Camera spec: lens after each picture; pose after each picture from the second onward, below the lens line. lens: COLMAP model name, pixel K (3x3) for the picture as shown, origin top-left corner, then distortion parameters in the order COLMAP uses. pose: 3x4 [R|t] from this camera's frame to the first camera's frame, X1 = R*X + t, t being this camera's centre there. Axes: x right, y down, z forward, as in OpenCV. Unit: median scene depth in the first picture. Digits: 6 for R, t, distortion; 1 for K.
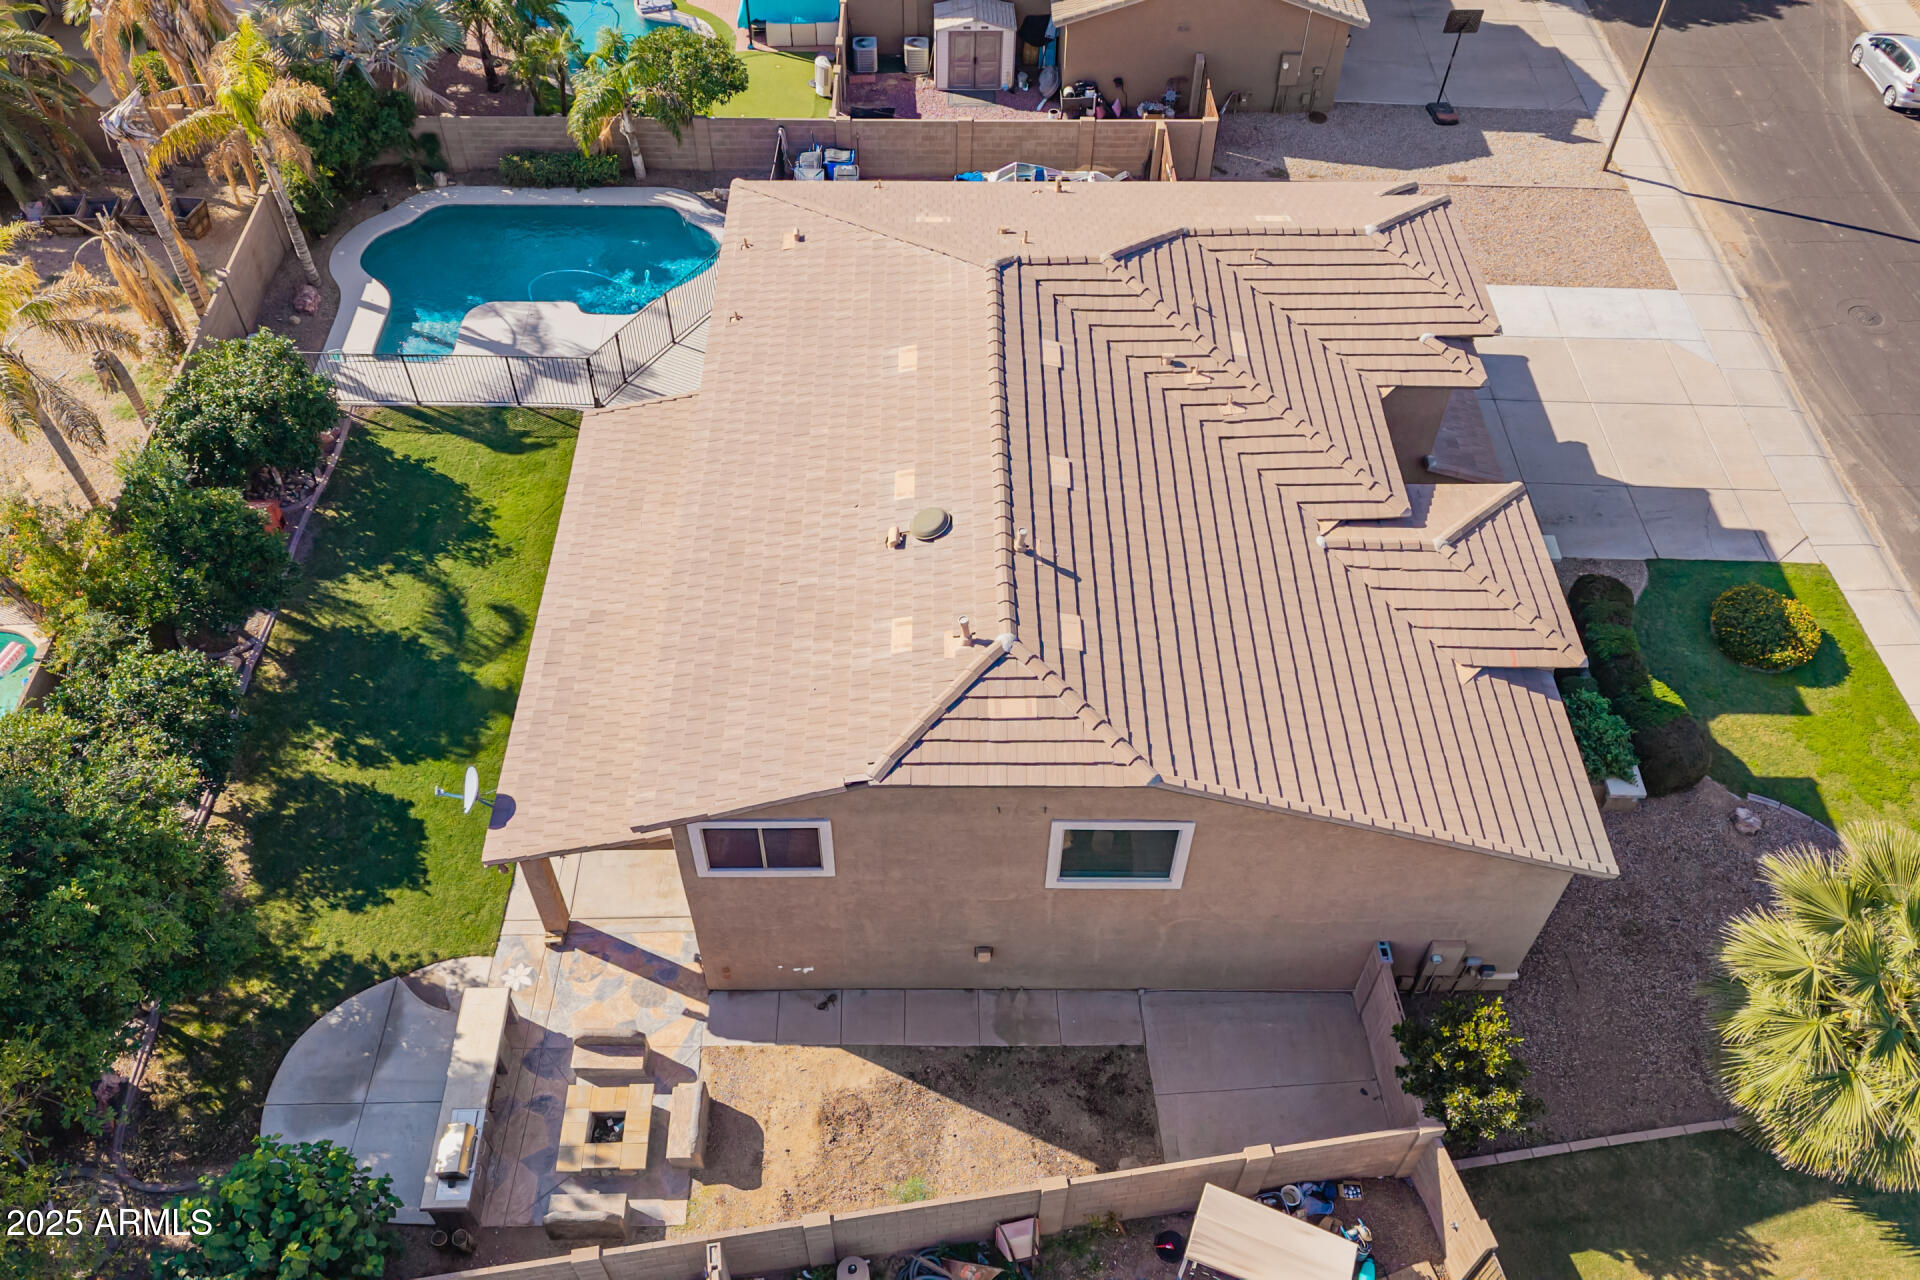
lens RADIAL K [[1570.8, 0, 953.1], [0, 1570.8, 652.9], [0, 0, 1]] dist [0.013436, -0.004479]
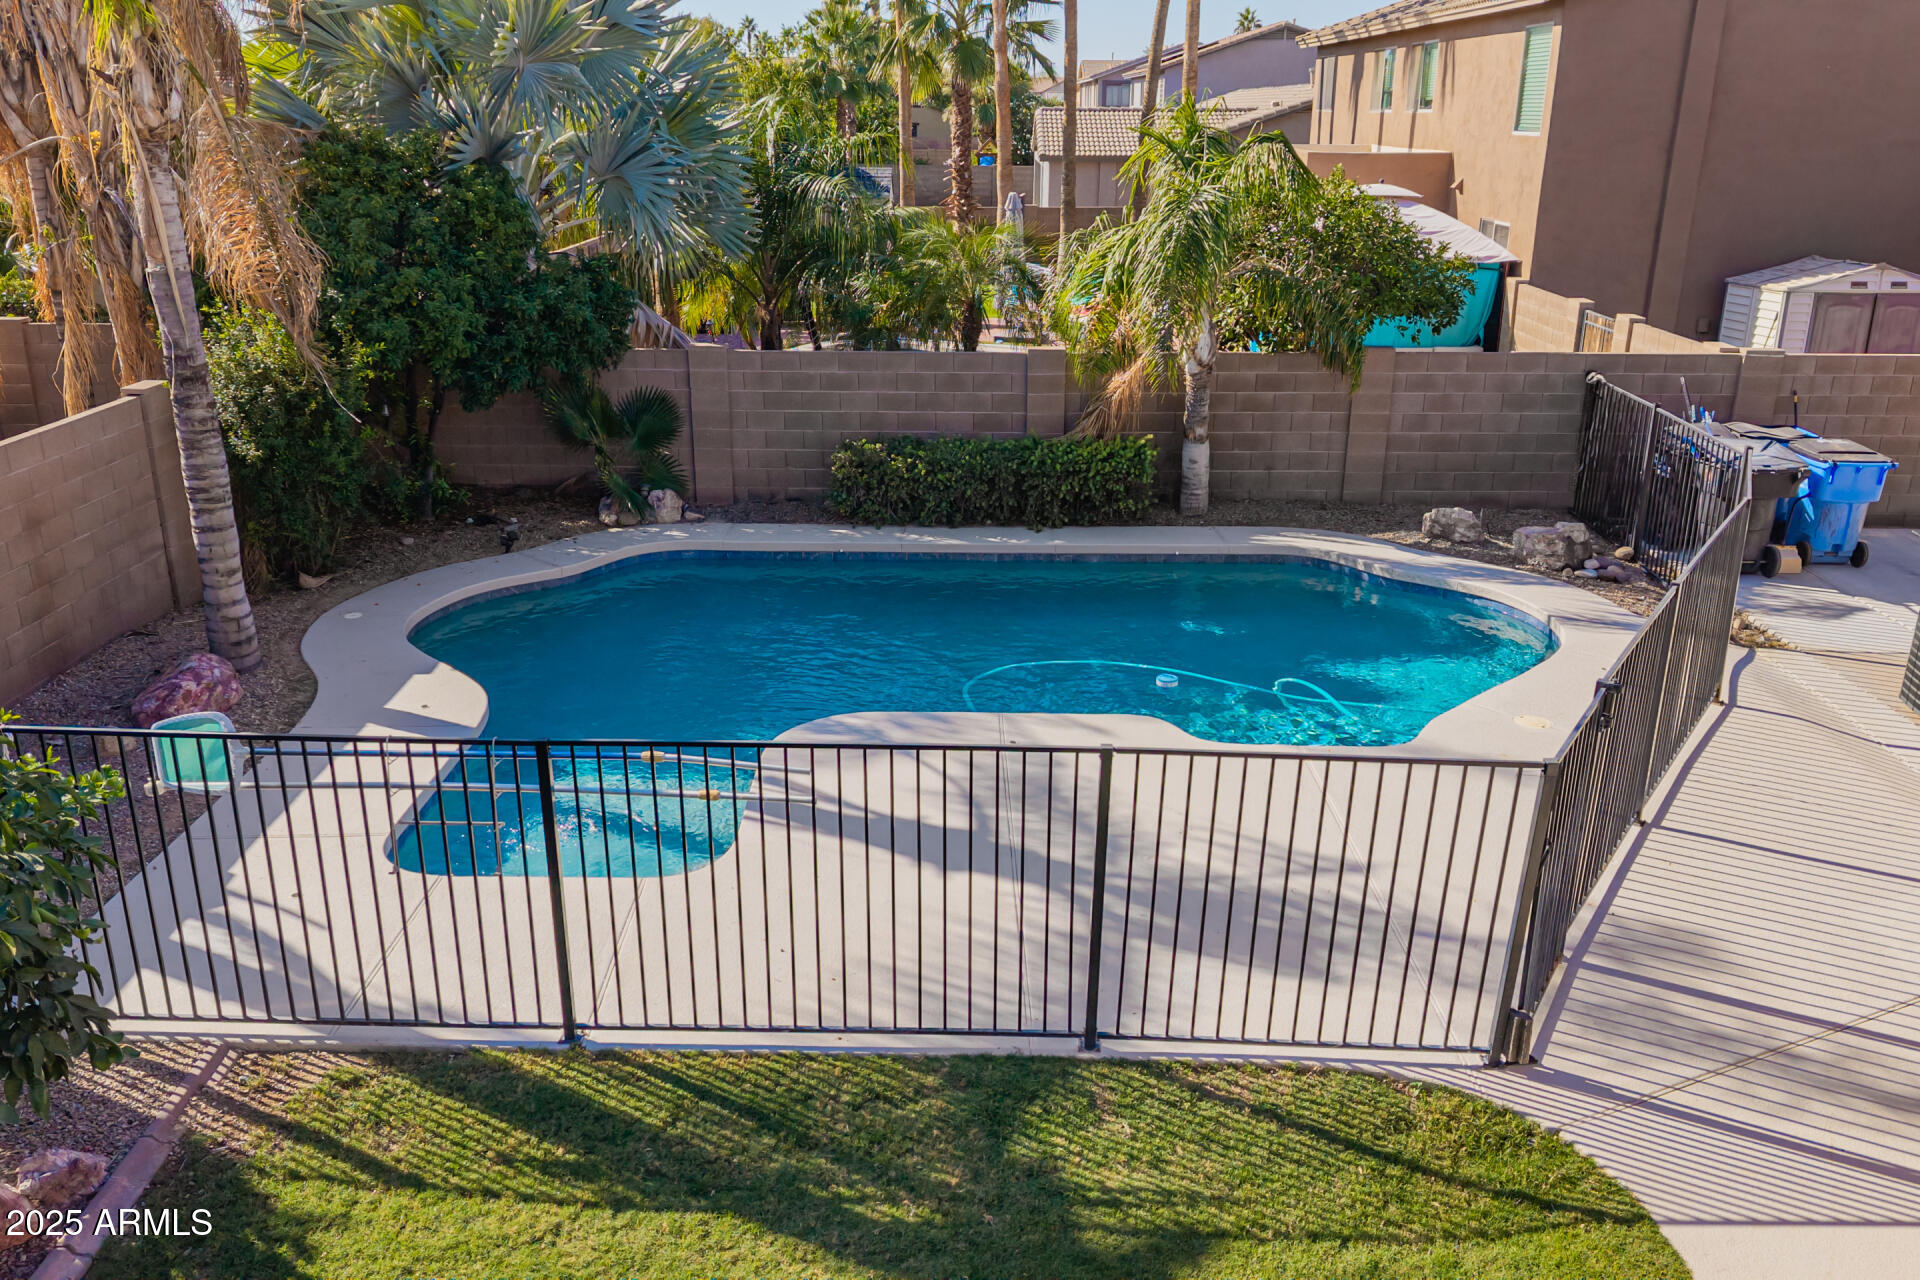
lens RADIAL K [[1524.7, 0, 945.7], [0, 1524.7, 636.3], [0, 0, 1]] dist [0.048641, -0.081259]
pose [[0.999711, 0.009234, -0.022216, -0.318302], [-0.019095, 0.866256, -0.499235, -0.119688], [0.014635, 0.499514, 0.866182, 0.893914]]
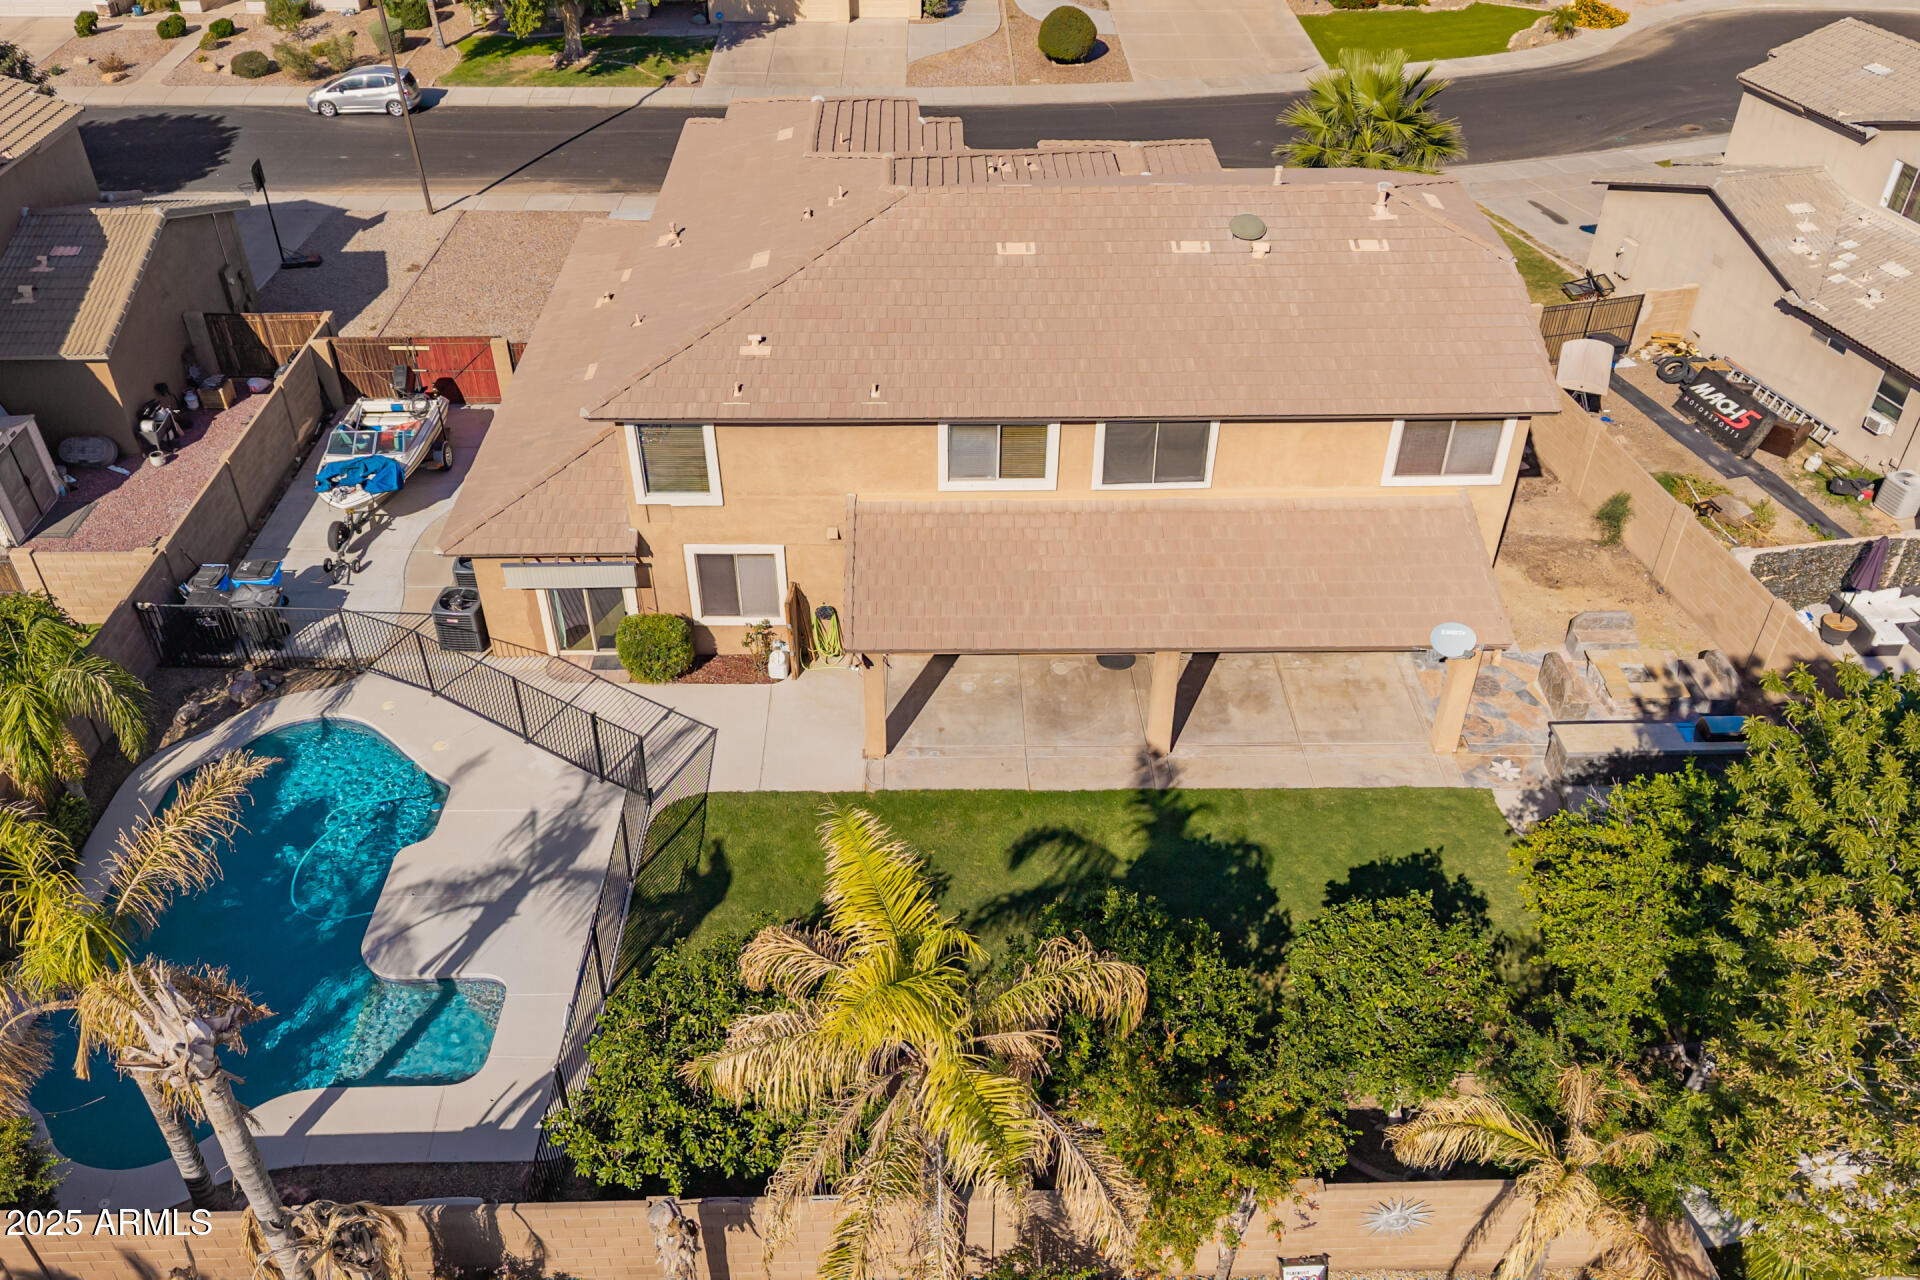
lens RADIAL K [[1524.7, 0, 945.7], [0, 1524.7, 636.3], [0, 0, 1]] dist [0.048641, -0.081259]
pose [[-0.013957, -0.607364, 0.794301, -0.815845], [0.755144, 0.514292, 0.406524, -0.417582], [-0.655411, 0.605485, 0.451469, 0.598341]]
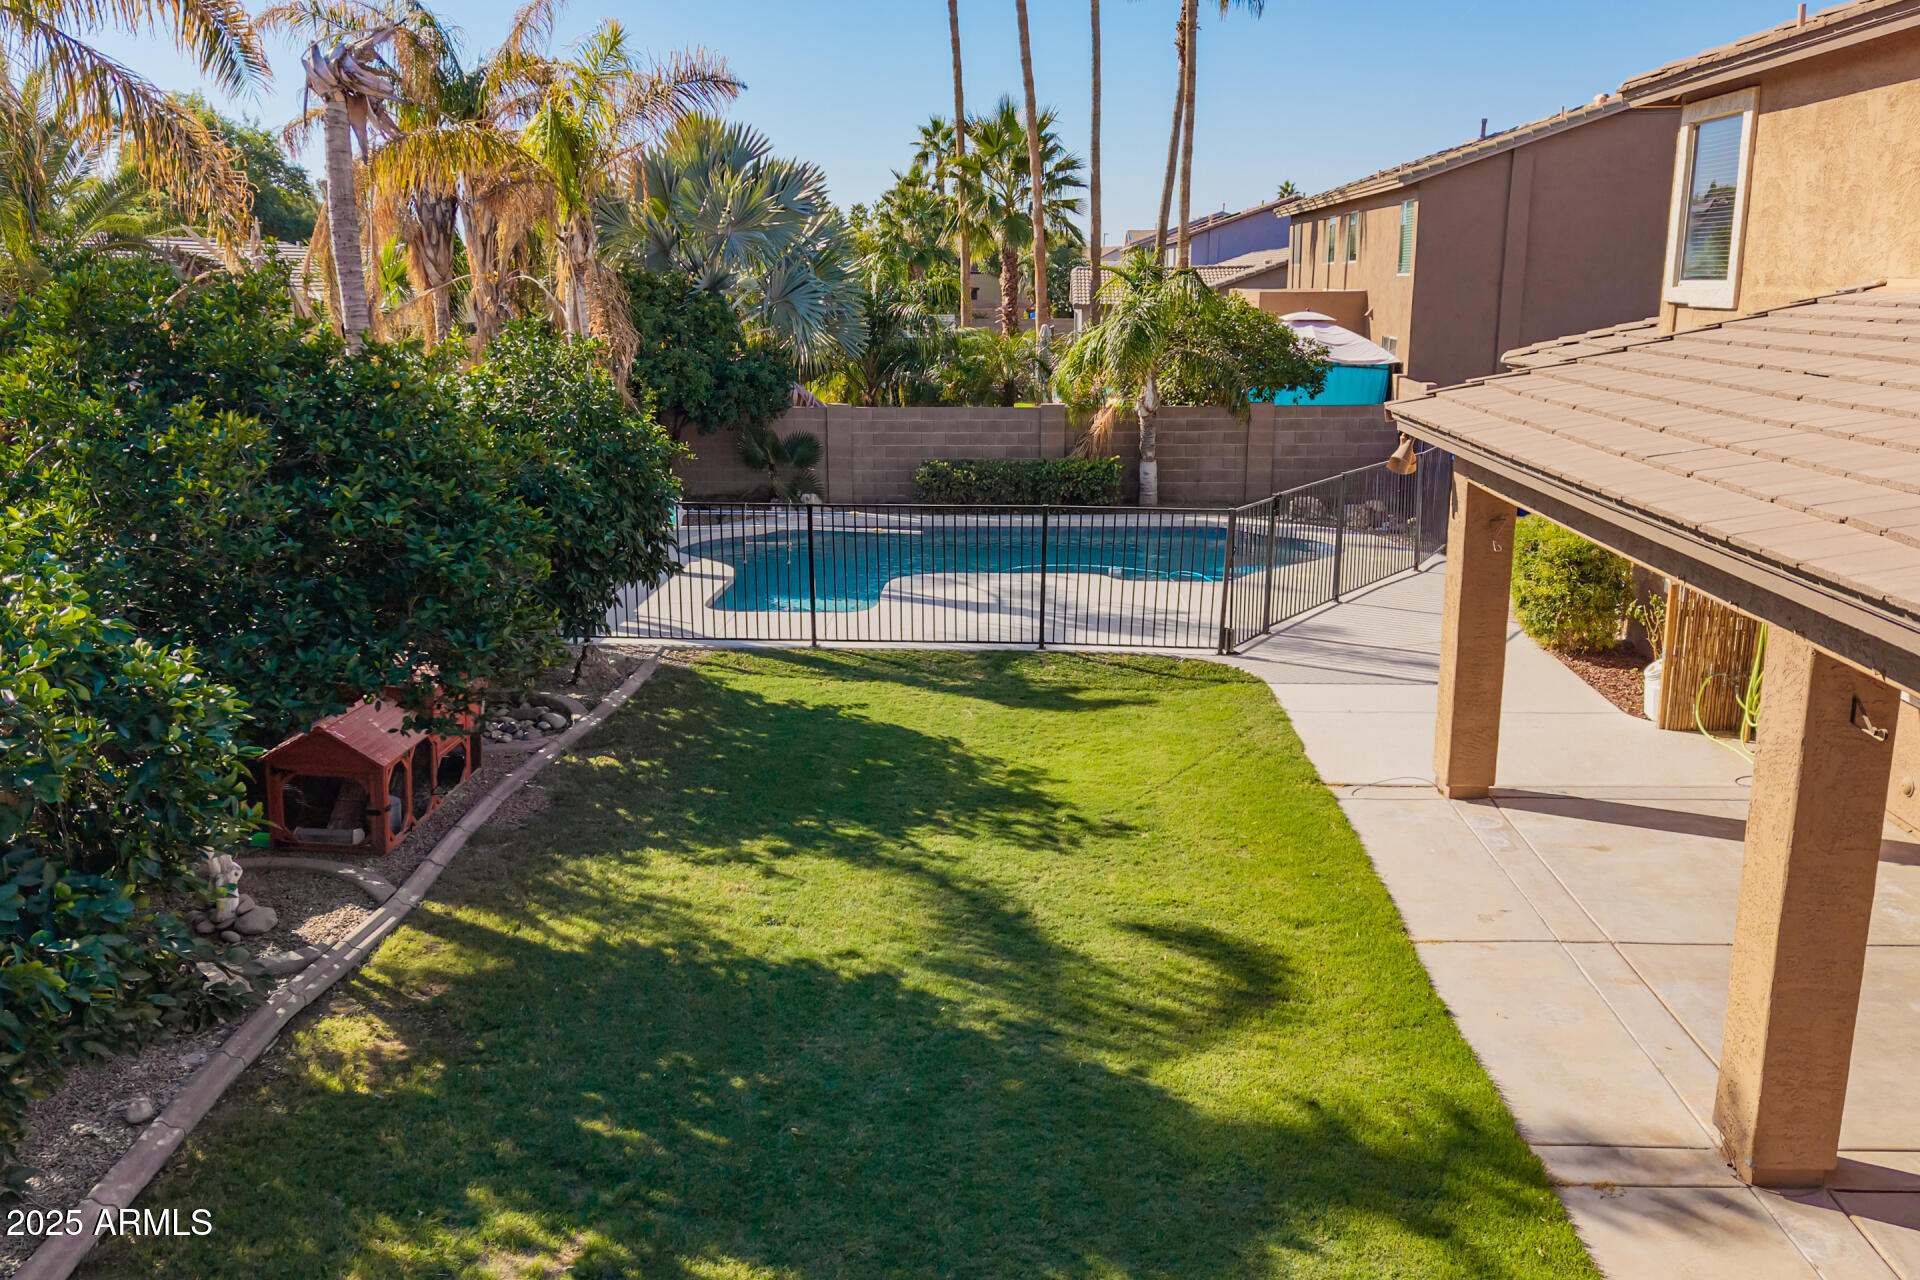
lens RADIAL K [[1536.6, 0, 936.8], [0, 1536.6, 636.7], [0, 0, 1]] dist [0.095600, -0.089235]
pose [[0.997675, 0.008986, -0.067550, -0.303518], [-0.046902, 0.809670, -0.585008, 0.096462], [0.049436, 0.586816, 0.808210, 0.718632]]
